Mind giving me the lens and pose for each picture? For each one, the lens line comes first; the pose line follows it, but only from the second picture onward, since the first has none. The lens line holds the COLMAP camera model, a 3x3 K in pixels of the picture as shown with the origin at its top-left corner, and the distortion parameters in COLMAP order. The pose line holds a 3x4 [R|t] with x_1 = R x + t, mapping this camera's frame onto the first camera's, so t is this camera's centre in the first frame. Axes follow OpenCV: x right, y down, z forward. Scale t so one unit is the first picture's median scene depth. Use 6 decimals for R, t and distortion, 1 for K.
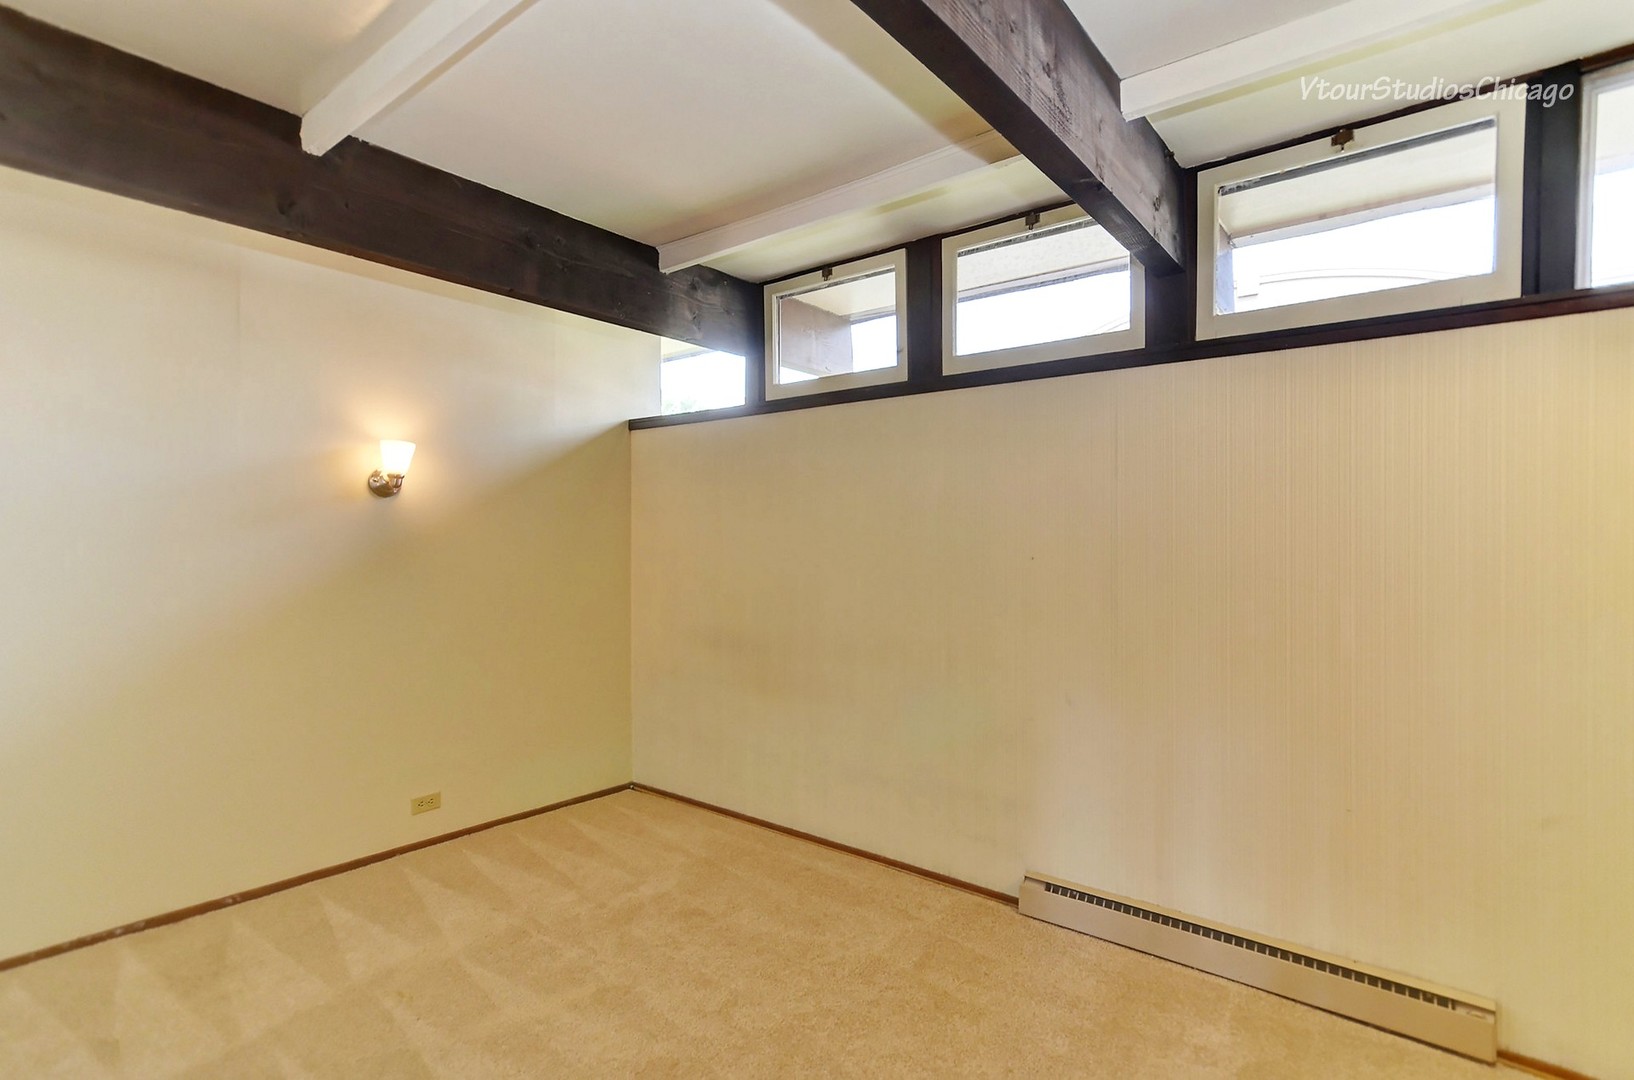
lens RADIAL K [[802.2, 0, 817.0], [0, 802.2, 540.0], [0, 0, 1]] dist [-0.000422, -0.000204]
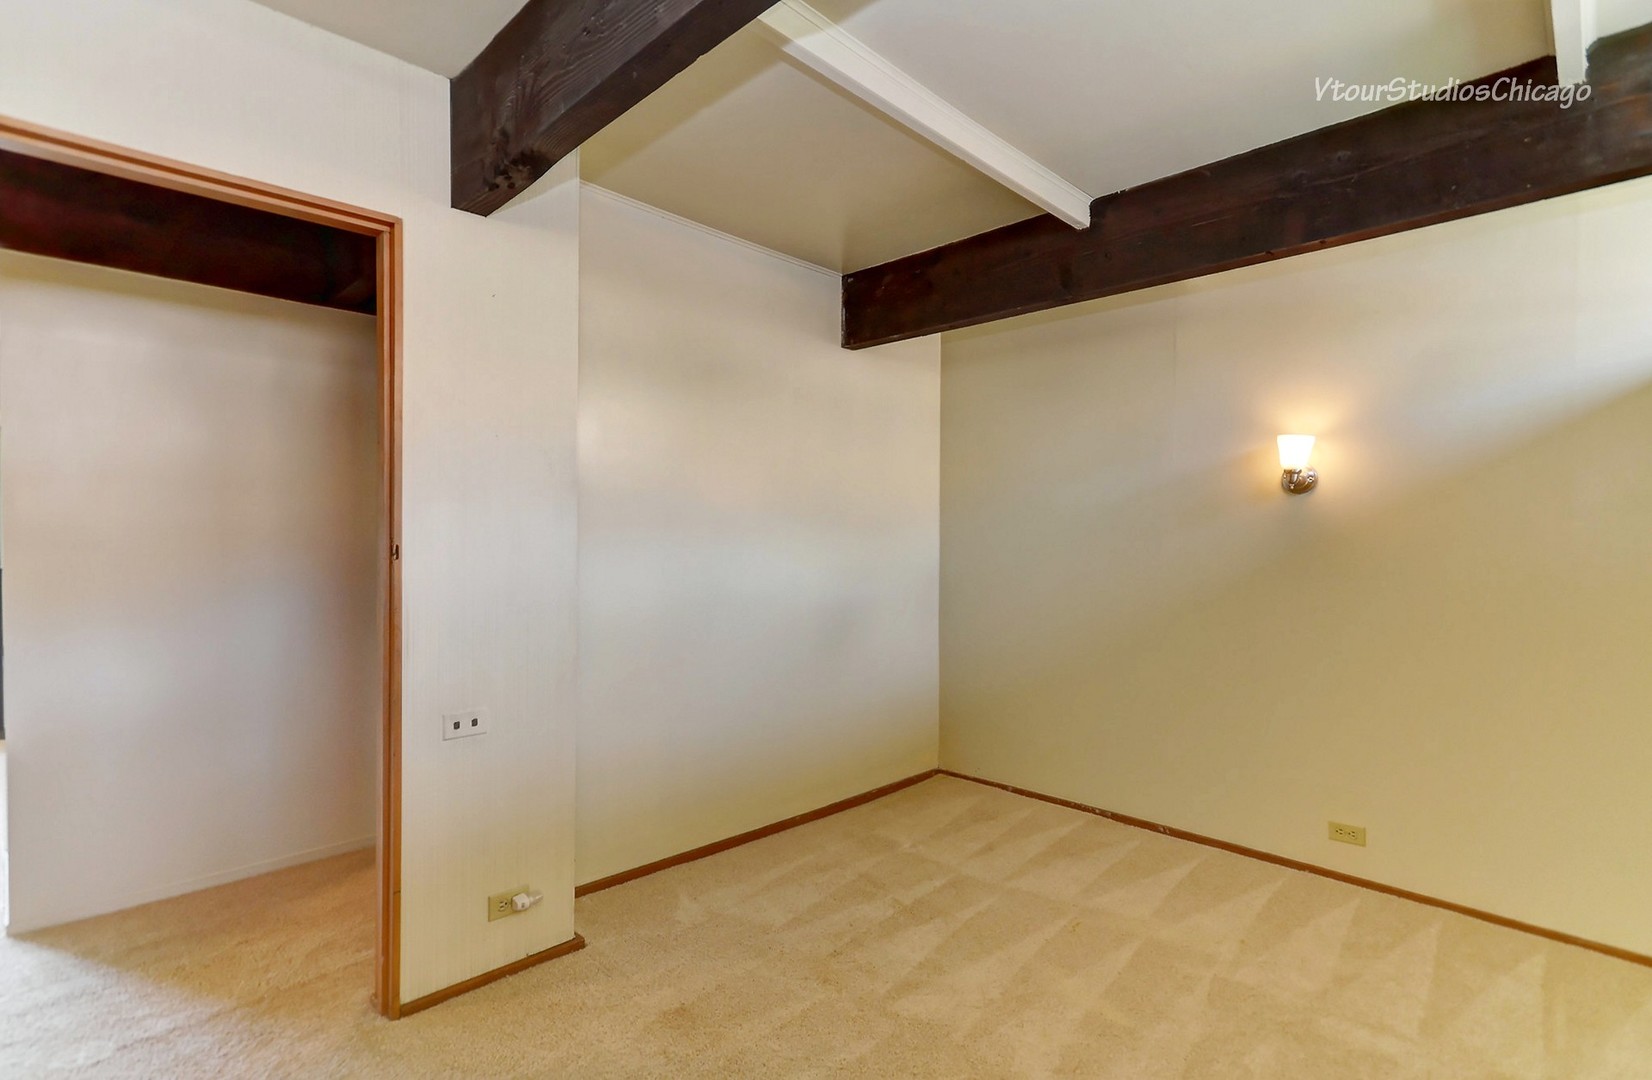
lens RADIAL K [[776.6, 0, 829.1], [0, 776.6, 548.3], [0, 0, 1]] dist [-0.001296, -0.000035]
pose [[-0.095370, 0.008352, -0.995407, 0.511668], [-0.013680, 0.999859, 0.009700, 0.010674], [0.995348, 0.014543, -0.095242, 0.599591]]
